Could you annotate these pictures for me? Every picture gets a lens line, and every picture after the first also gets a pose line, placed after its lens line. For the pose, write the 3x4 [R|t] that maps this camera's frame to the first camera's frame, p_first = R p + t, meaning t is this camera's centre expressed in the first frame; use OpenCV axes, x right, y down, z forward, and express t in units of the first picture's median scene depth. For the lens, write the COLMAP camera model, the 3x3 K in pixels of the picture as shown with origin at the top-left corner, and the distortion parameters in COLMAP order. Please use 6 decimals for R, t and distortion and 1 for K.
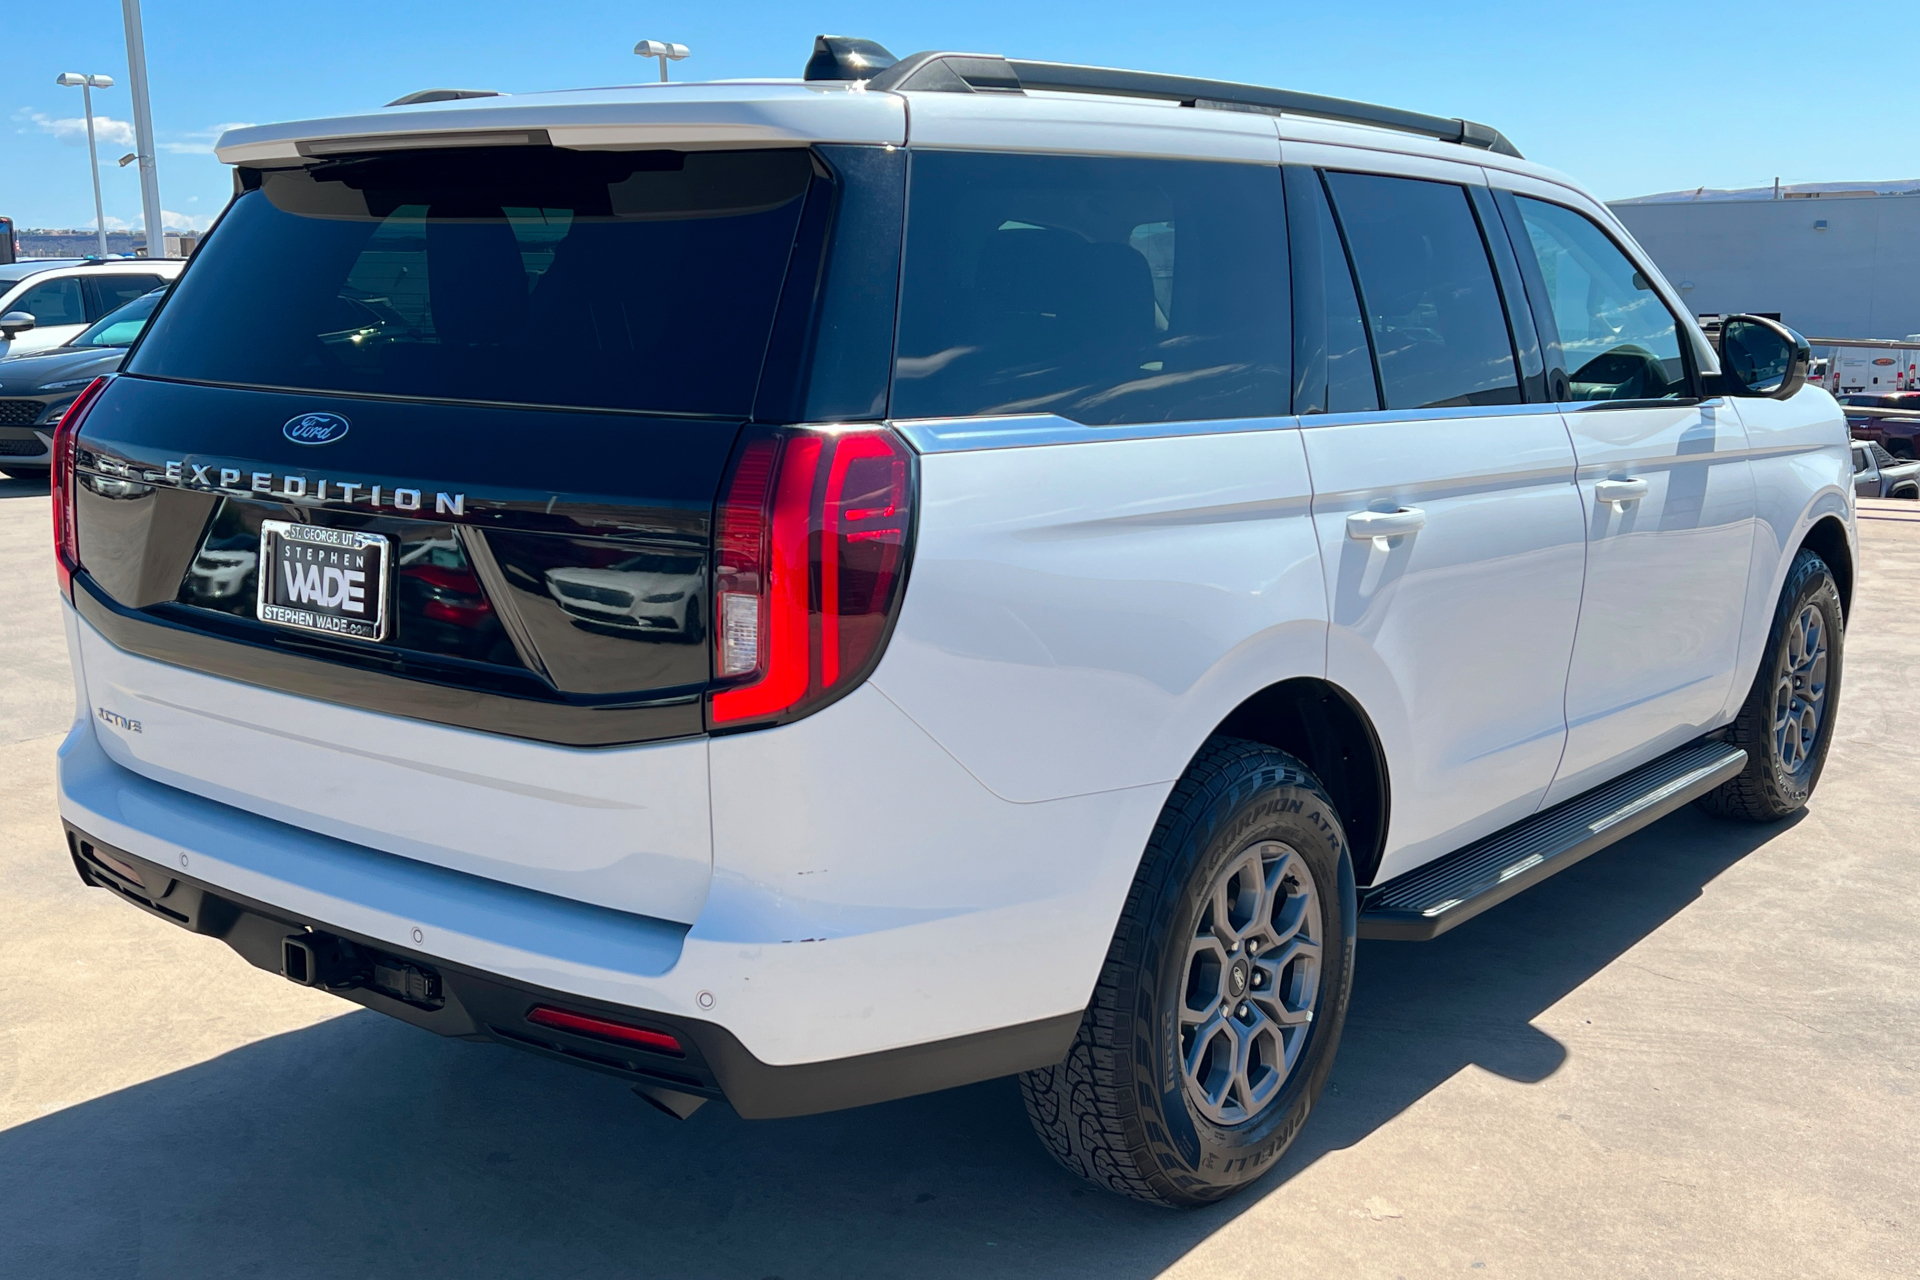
lens RADIAL K [[2073.7, 0, 959.2], [0, 2073.7, 639.7], [0, 0, 1]] dist [0.013840, 0.000000]
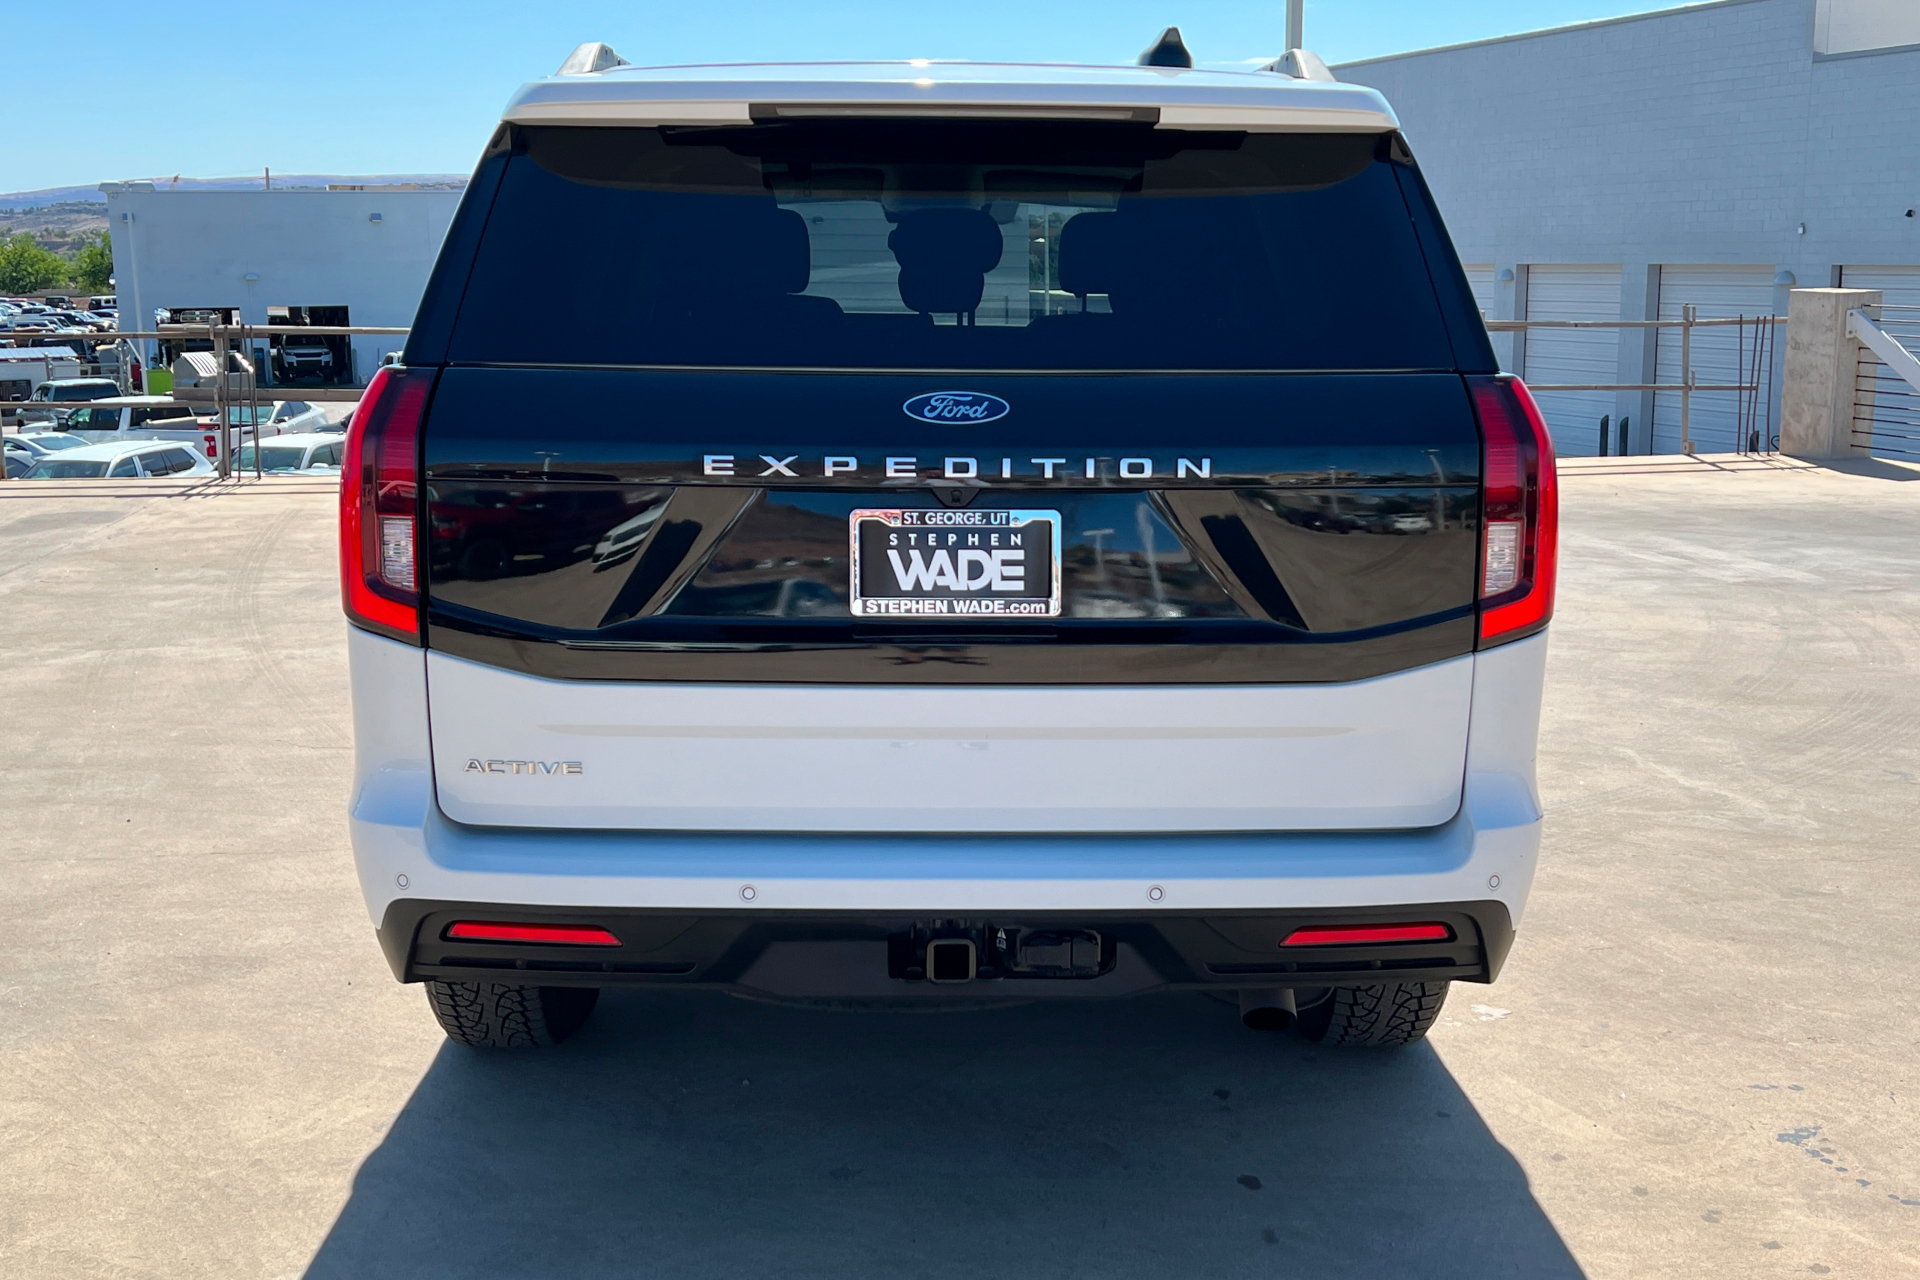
lens RADIAL K [[2057.5, 0, 960.8], [0, 2057.5, 633.5], [0, 0, 1]] dist [0.094686, 0.000000]
pose [[0.774045, -0.111756, 0.623190, -0.920935], [0.111087, 0.993002, 0.040097, -0.035229], [-0.623309, 0.038191, 0.781042, 0.251013]]
